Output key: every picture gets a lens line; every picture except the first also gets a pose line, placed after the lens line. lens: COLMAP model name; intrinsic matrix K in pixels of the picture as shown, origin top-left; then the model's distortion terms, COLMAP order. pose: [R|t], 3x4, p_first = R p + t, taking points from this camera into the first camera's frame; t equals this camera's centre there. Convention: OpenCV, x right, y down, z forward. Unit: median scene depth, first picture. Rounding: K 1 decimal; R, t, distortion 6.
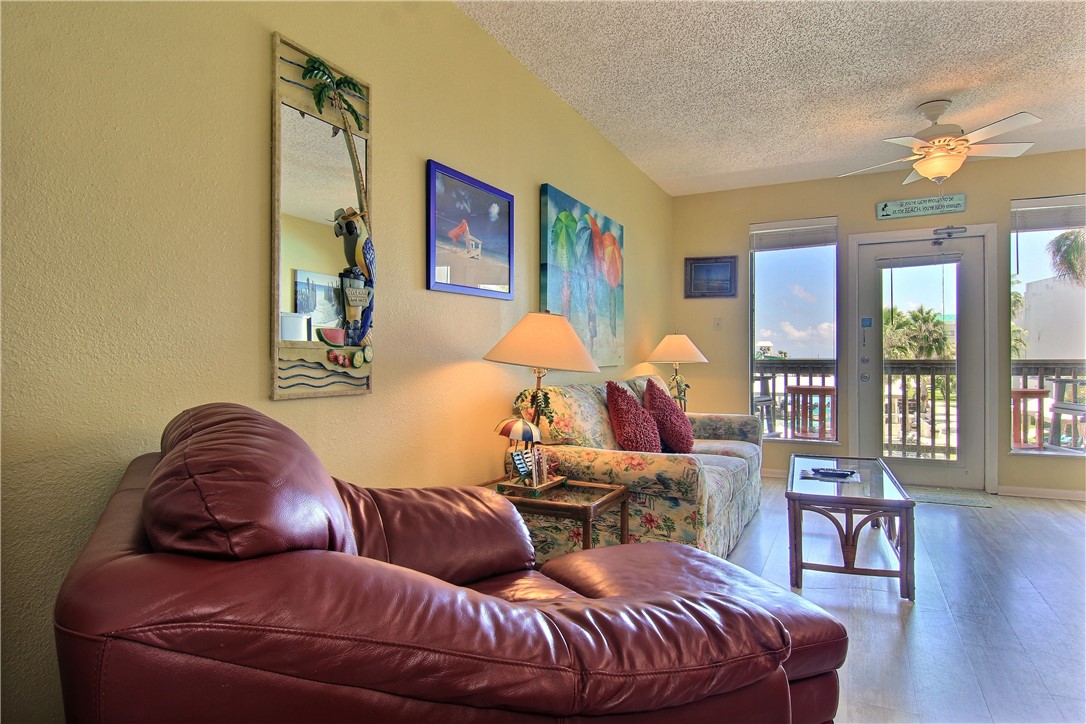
lens RADIAL K [[612.2, 0, 546.6], [0, 612.2, 360.4], [0, 0, 1]] dist [-0.009500, -0.009717]
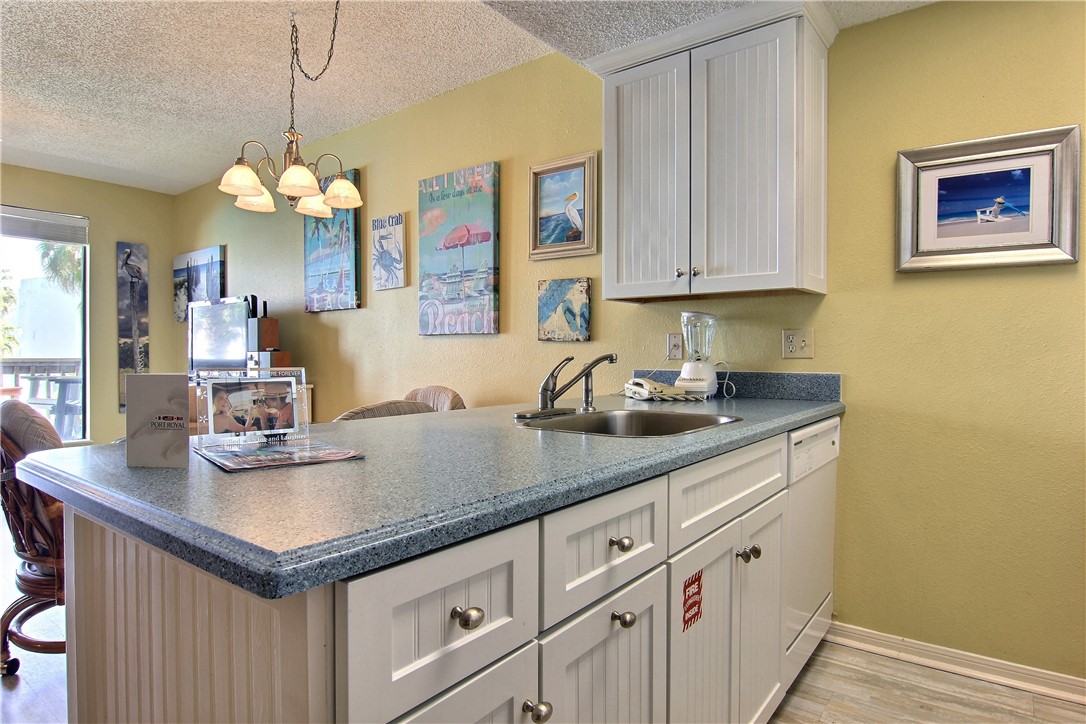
lens RADIAL K [[612.2, 0, 546.4], [0, 612.2, 359.3], [0, 0, 1]] dist [-0.009500, -0.009717]
pose [[0.186791, -0.001845, 0.982398, -0.054726], [0.001016, 0.999998, 0.001685, -0.000989], [-0.982399, 0.000684, 0.186792, -0.139155]]
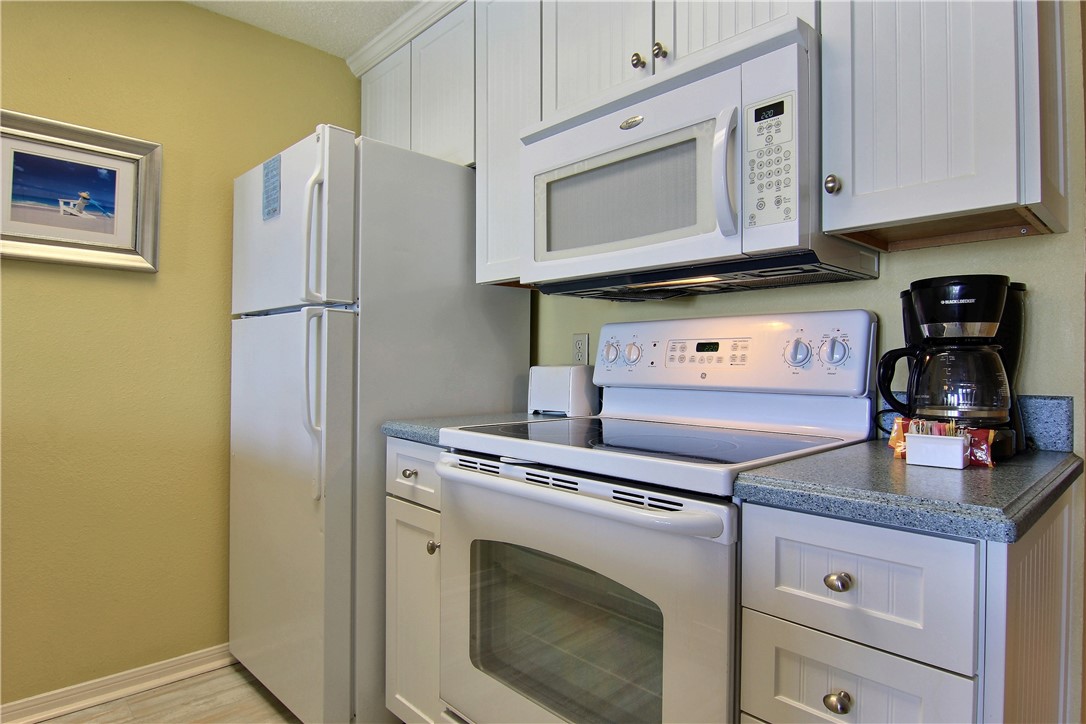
lens RADIAL K [[612.2, 0, 547.5], [0, 612.2, 359.8], [0, 0, 1]] dist [-0.009500, -0.009717]
pose [[-0.936725, 0.002605, 0.350058, 0.002264], [0.001625, 0.999994, -0.003092, -0.000516], [-0.350064, -0.002328, -0.936723, -0.098293]]
